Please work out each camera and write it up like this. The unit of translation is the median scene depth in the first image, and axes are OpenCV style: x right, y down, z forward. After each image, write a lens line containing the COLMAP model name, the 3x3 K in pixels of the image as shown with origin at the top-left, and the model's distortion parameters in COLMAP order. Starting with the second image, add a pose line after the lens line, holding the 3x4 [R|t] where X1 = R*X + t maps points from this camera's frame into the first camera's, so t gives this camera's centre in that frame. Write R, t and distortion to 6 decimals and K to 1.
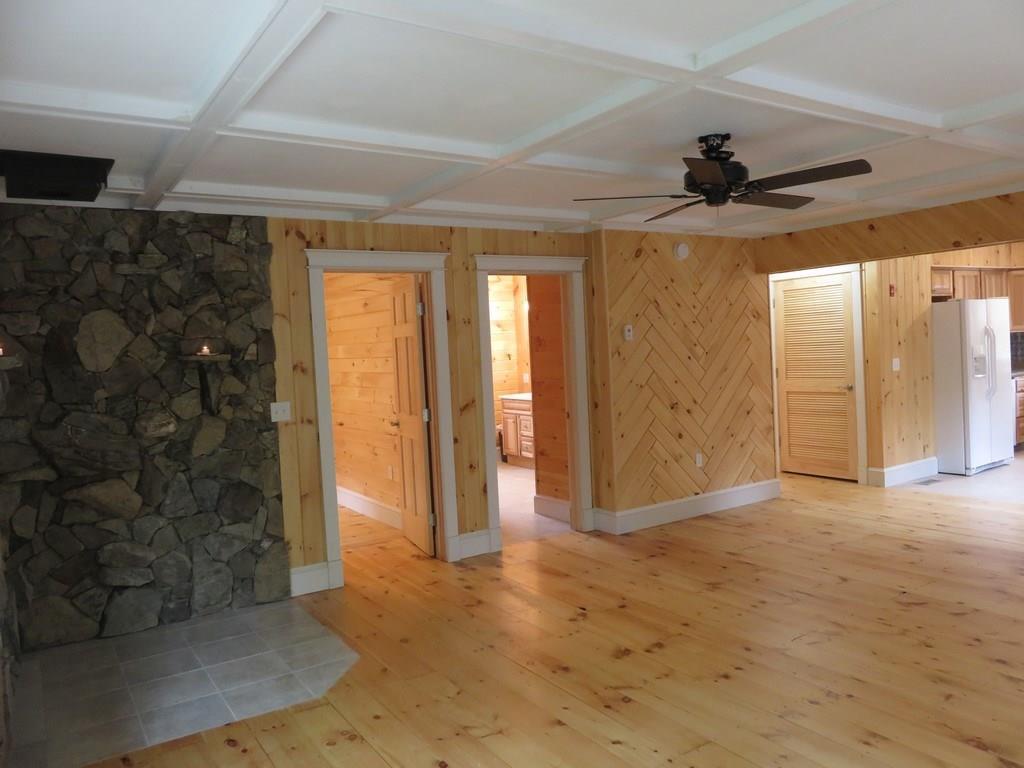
lens RADIAL K [[758.3, 0, 512.0], [0, 758.3, 384.0], [0, 0, 1]] dist [-0.020071, 0.000060]
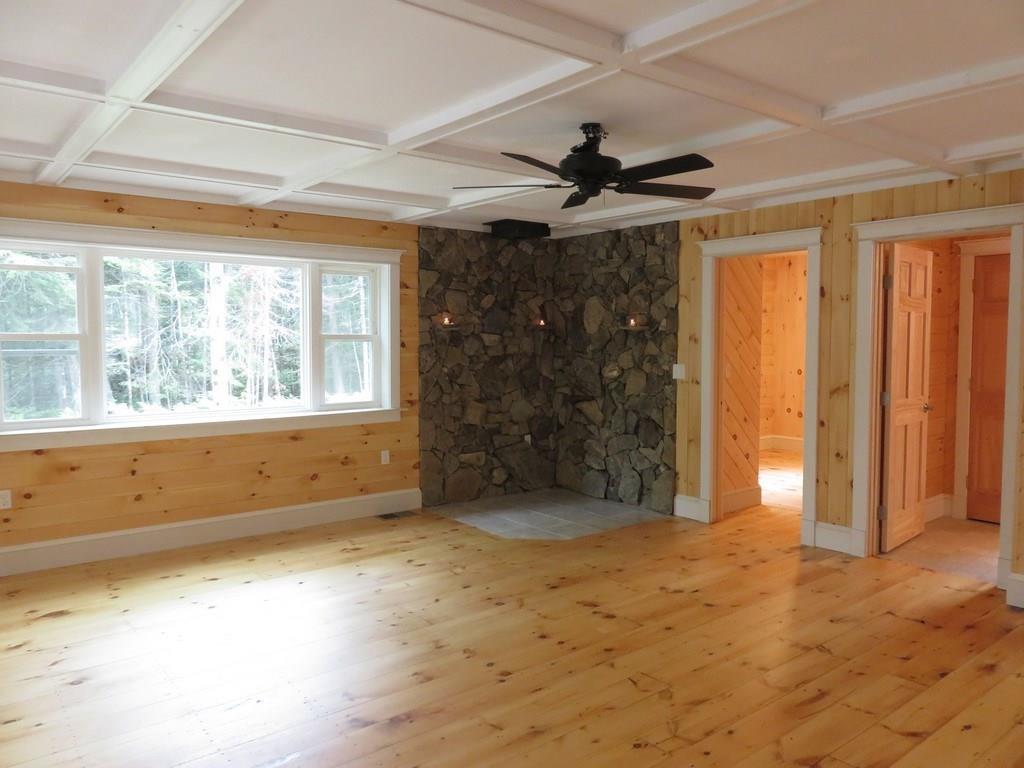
lens RADIAL K [[758.3, 0, 512.0], [0, 758.3, 384.0], [0, 0, 1]] dist [-0.020071, 0.000060]
pose [[0.088936, 0.110525, -0.989886, 1.003882], [-0.045649, 0.993232, 0.106797, -0.071259], [0.994991, 0.035689, 0.093379, 0.631827]]
